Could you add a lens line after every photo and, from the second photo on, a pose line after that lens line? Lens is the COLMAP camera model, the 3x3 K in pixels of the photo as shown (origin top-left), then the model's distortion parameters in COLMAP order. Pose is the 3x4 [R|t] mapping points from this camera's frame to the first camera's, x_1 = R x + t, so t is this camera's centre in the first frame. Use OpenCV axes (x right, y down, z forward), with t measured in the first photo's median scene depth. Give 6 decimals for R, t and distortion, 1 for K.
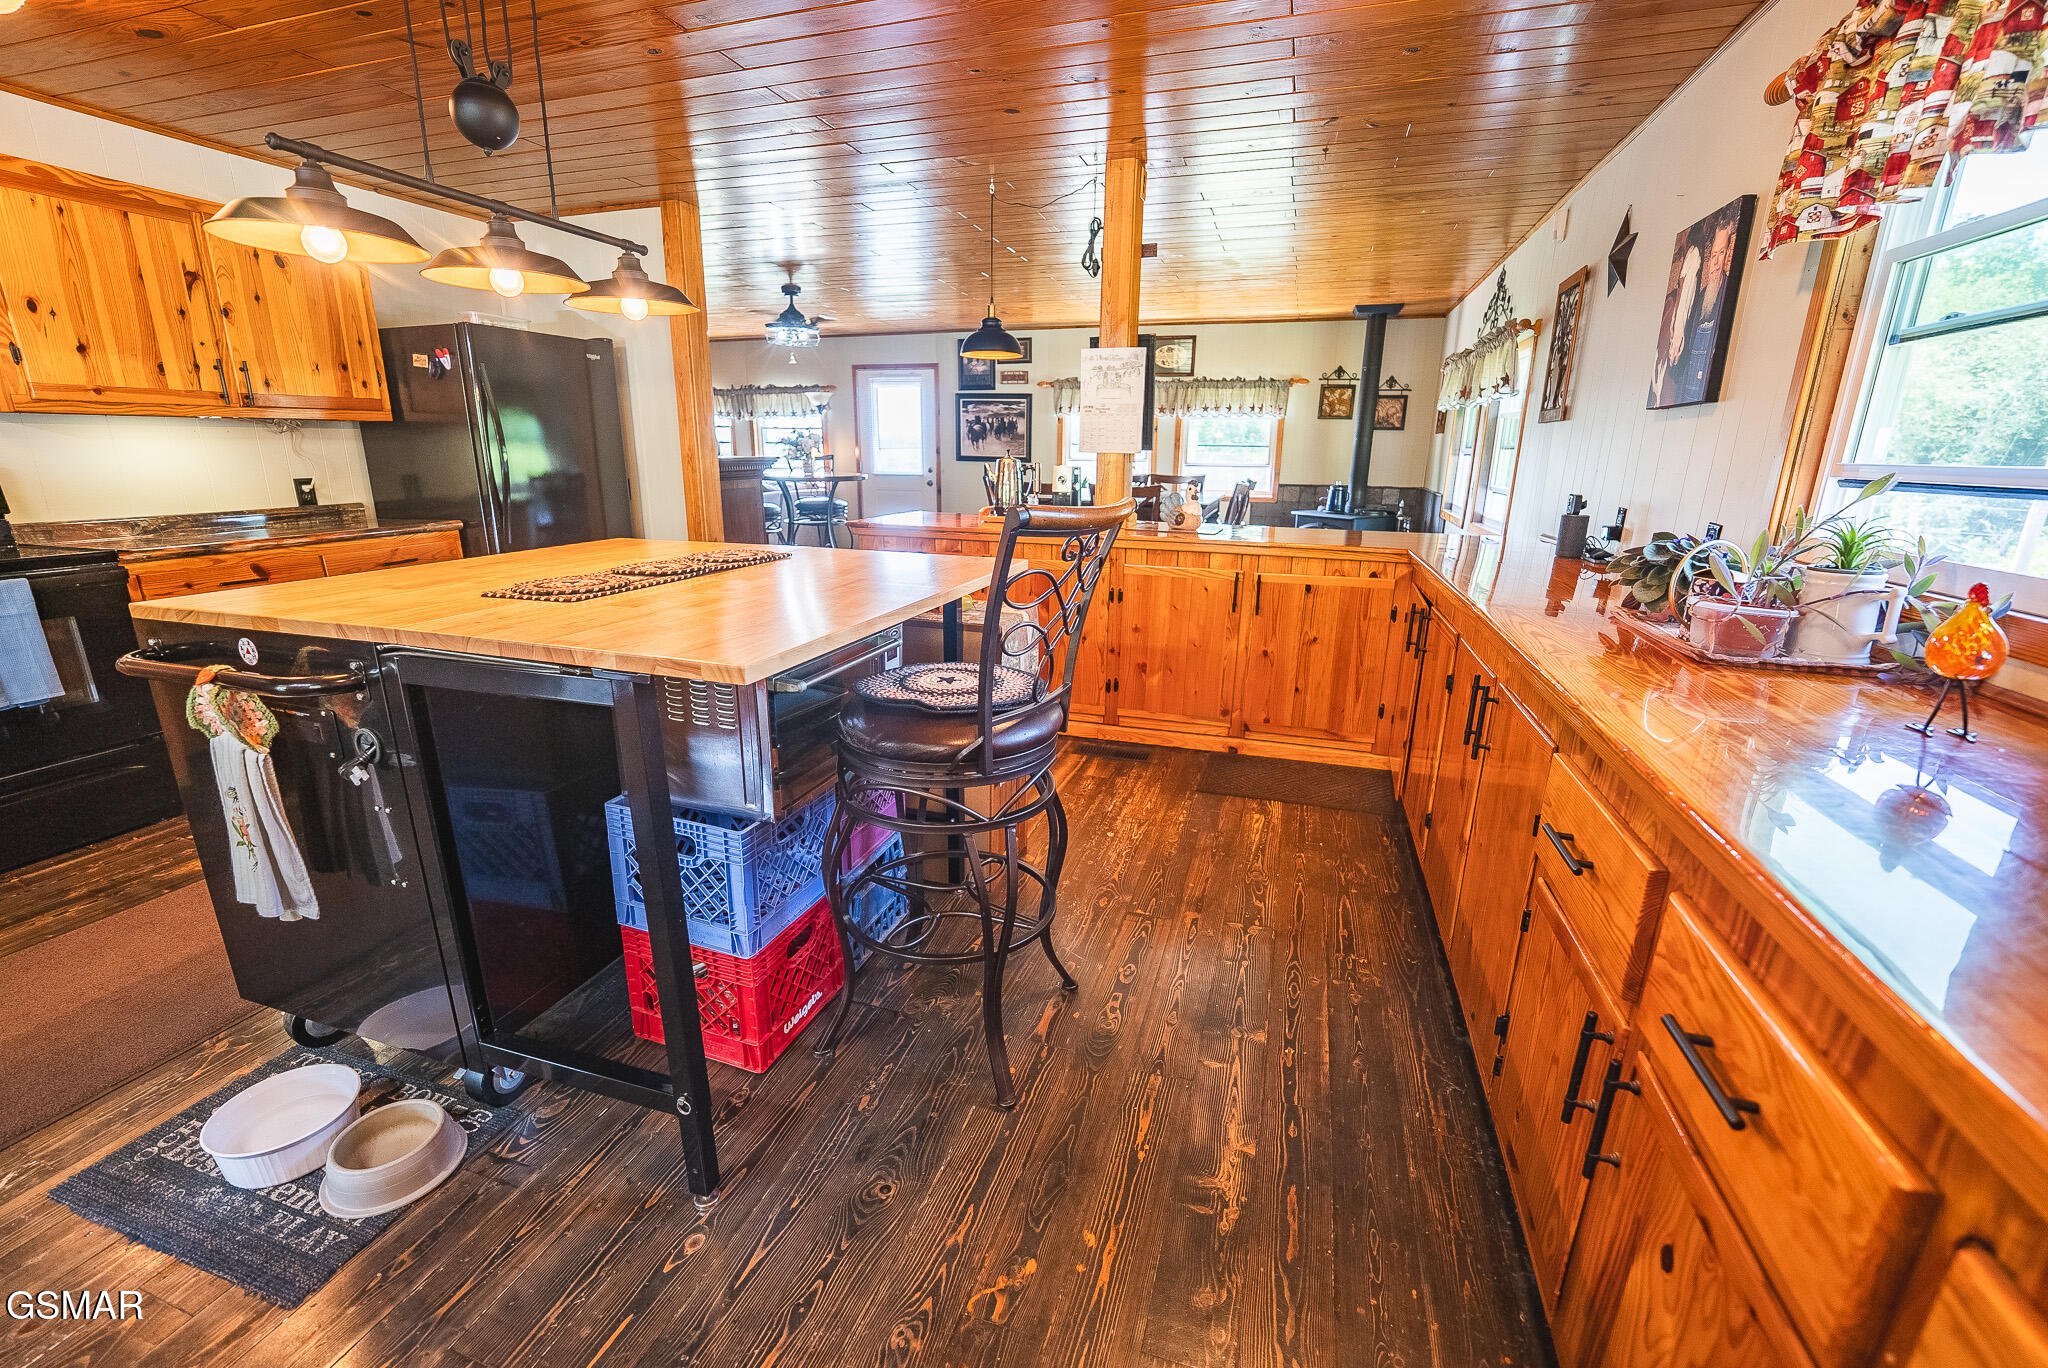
lens RADIAL K [[843.0, 0, 1024.4], [0, 843.0, 682.7], [0, 0, 1]] dist [-0.002114, 0.000129]
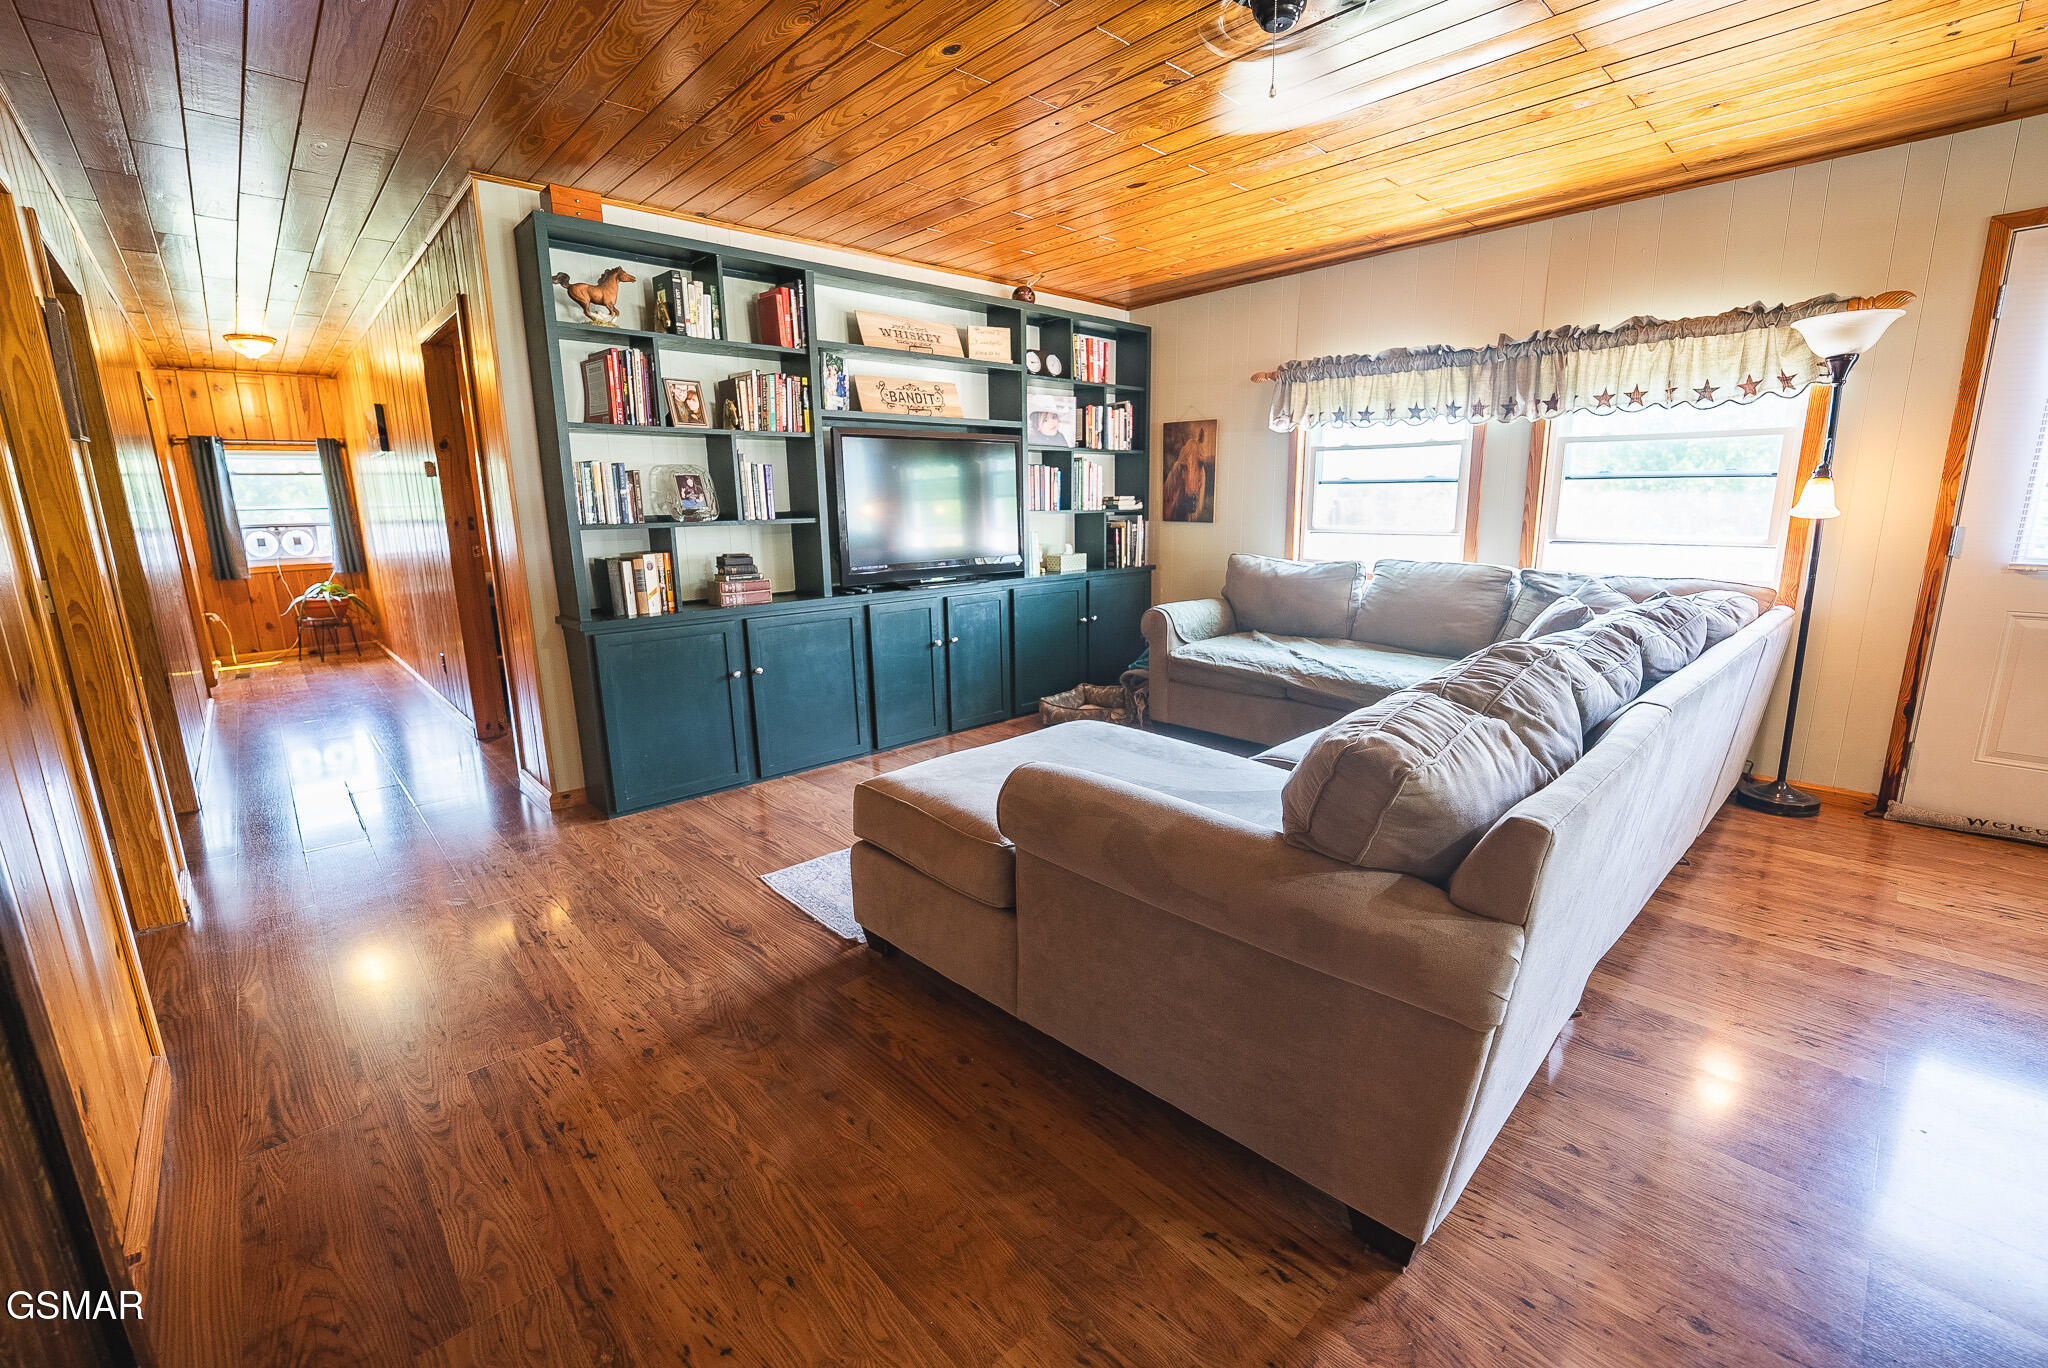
lens RADIAL K [[843.0, 0, 1026.6], [0, 843.0, 676.1], [0, 0, 1]] dist [-0.002114, 0.000129]
pose [[0.874869, 0.081867, -0.477391, -0.345328], [-0.111121, 0.993248, -0.033310, -0.160000], [0.471440, 0.082190, 0.878060, 0.572361]]
